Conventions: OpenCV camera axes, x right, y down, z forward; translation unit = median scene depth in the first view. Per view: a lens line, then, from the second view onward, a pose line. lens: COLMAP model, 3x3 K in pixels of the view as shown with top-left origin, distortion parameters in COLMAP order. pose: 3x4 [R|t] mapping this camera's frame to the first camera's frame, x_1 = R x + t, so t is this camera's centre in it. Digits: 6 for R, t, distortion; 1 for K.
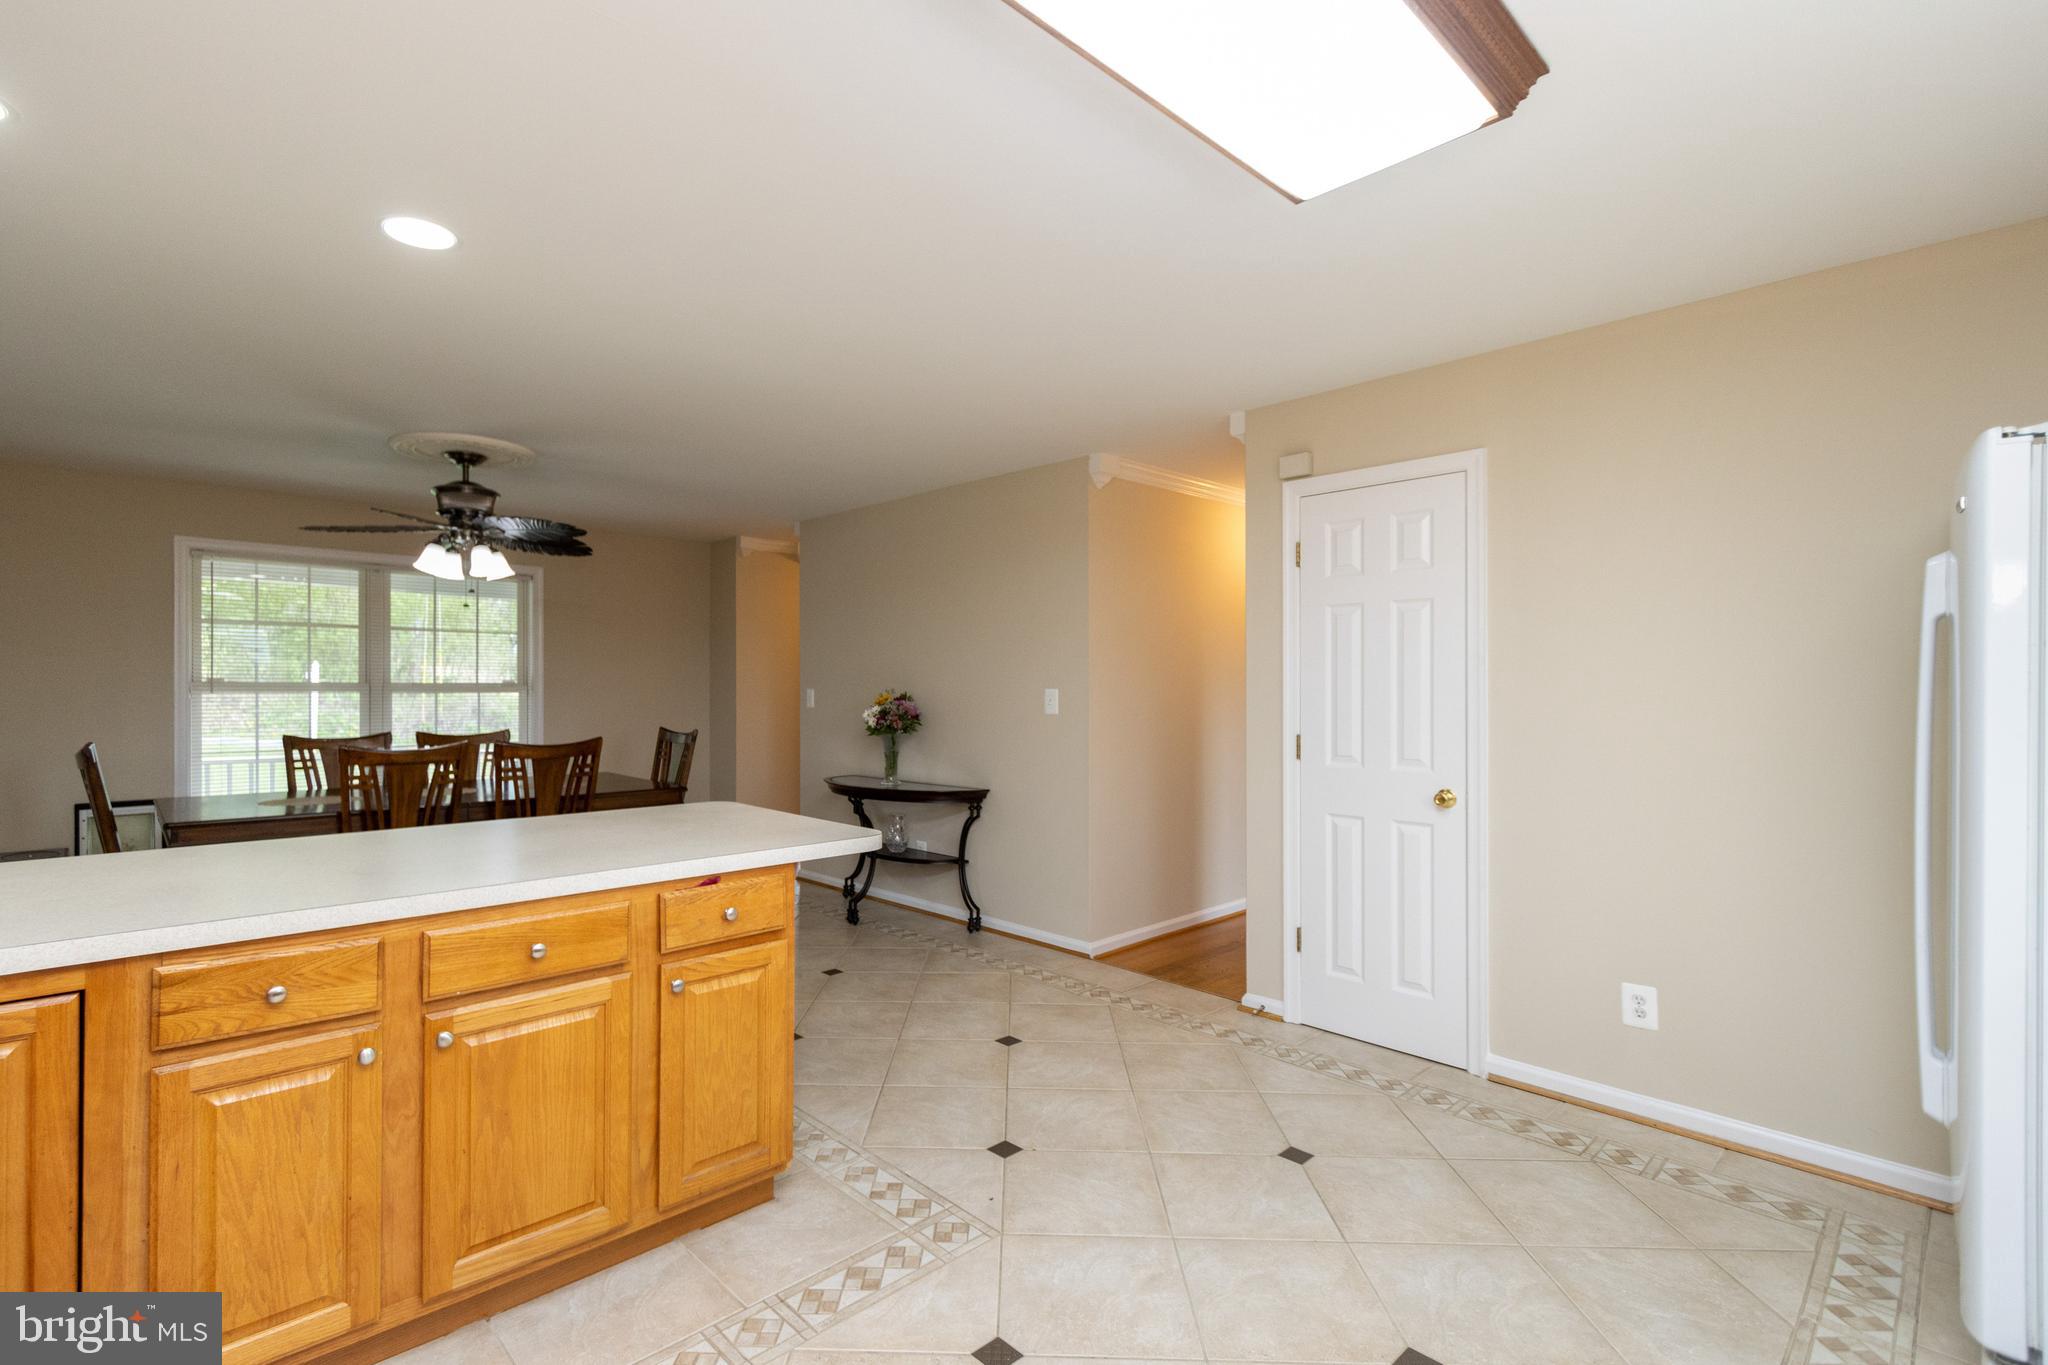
lens RADIAL K [[951.2, 0, 1021.5], [0, 951.2, 684.8], [0, 0, 1]] dist [0.008185, -0.000807]
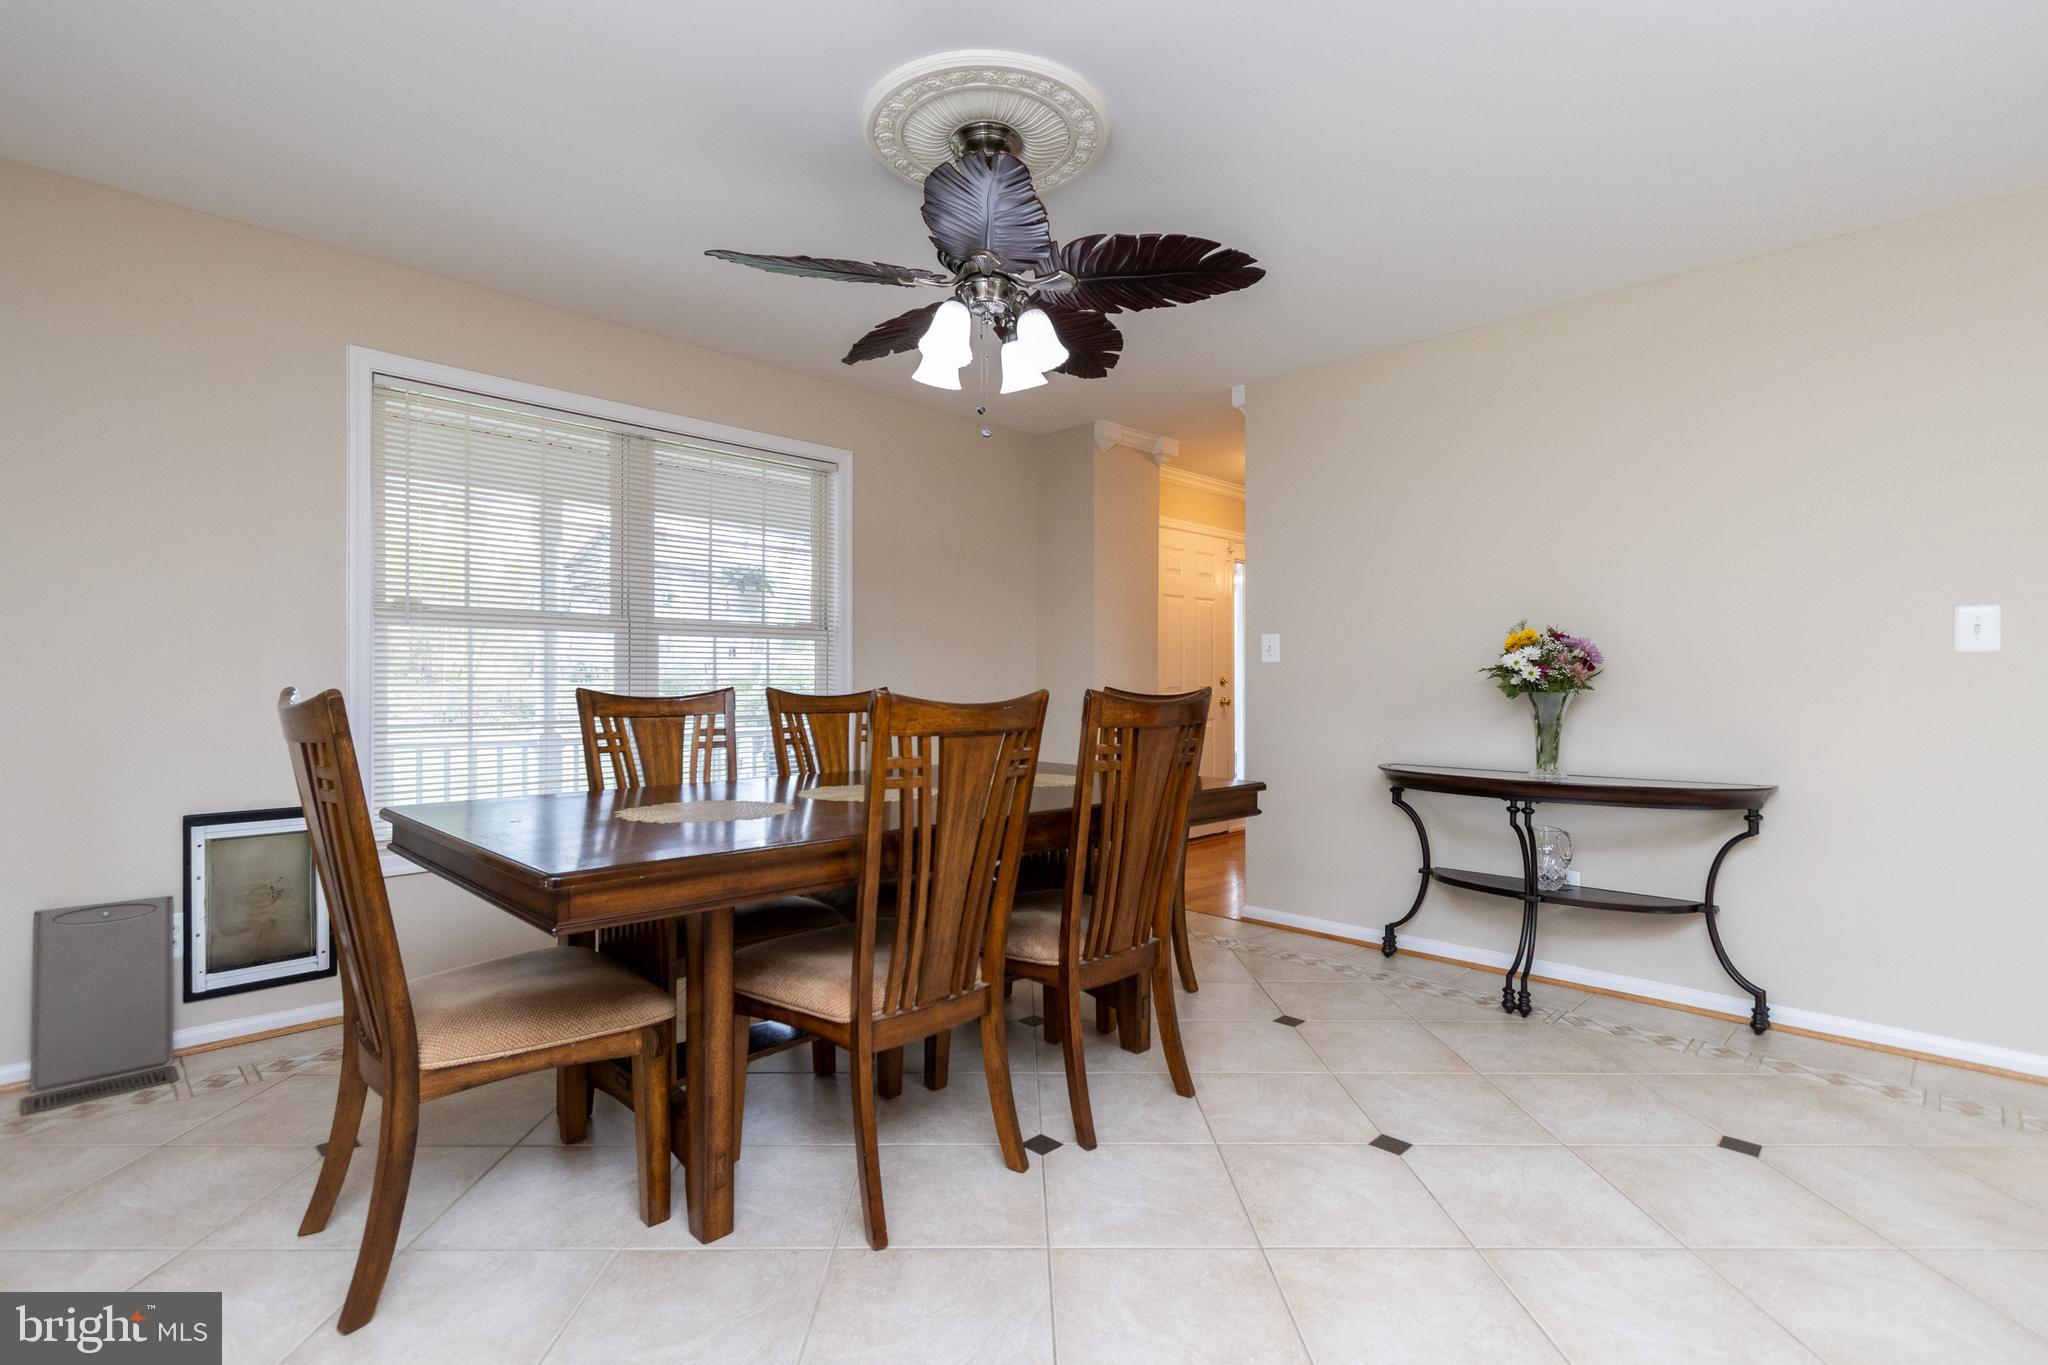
lens RADIAL K [[951.2, 0, 1023.0], [0, 951.2, 682.4], [0, 0, 1]] dist [0.008185, -0.000807]
pose [[0.999655, 0.000429, 0.026266, -0.526876], [-0.000472, 0.999999, 0.001632, 0.047351], [-0.026265, -0.001644, 0.999654, 0.443882]]
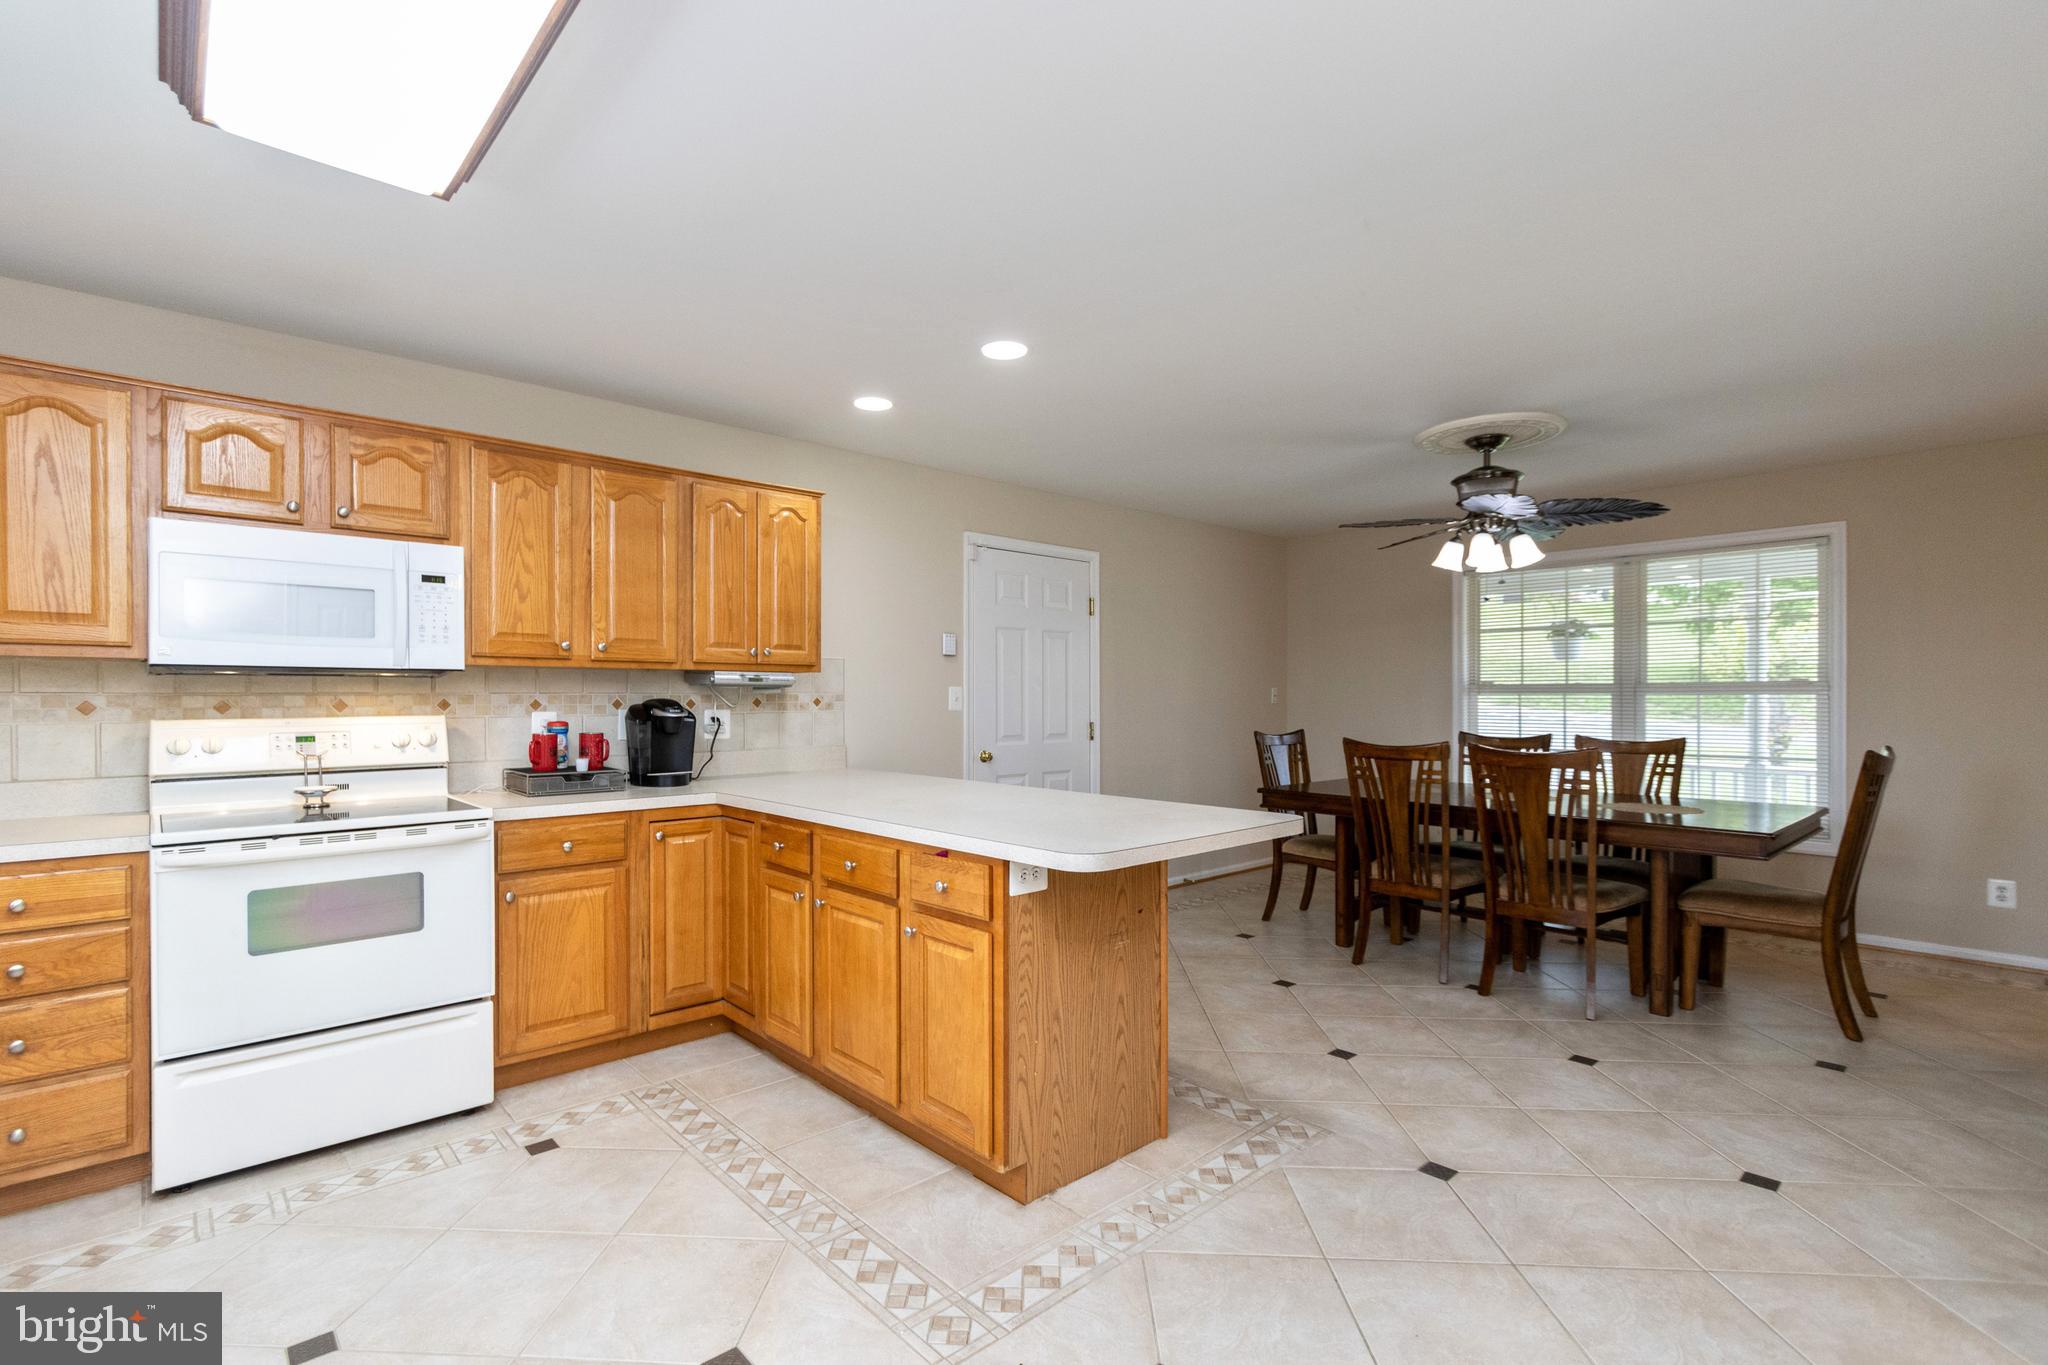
lens RADIAL K [[951.2, 0, 967.3], [0, 951.2, 697.1], [0, 0, 1]] dist [0.008185, -0.000807]
pose [[-0.067588, -0.000614, -0.997713, 0.355531], [0.003496, 0.999994, -0.000852, 0.011585], [0.997707, -0.003545, -0.067586, 0.506031]]
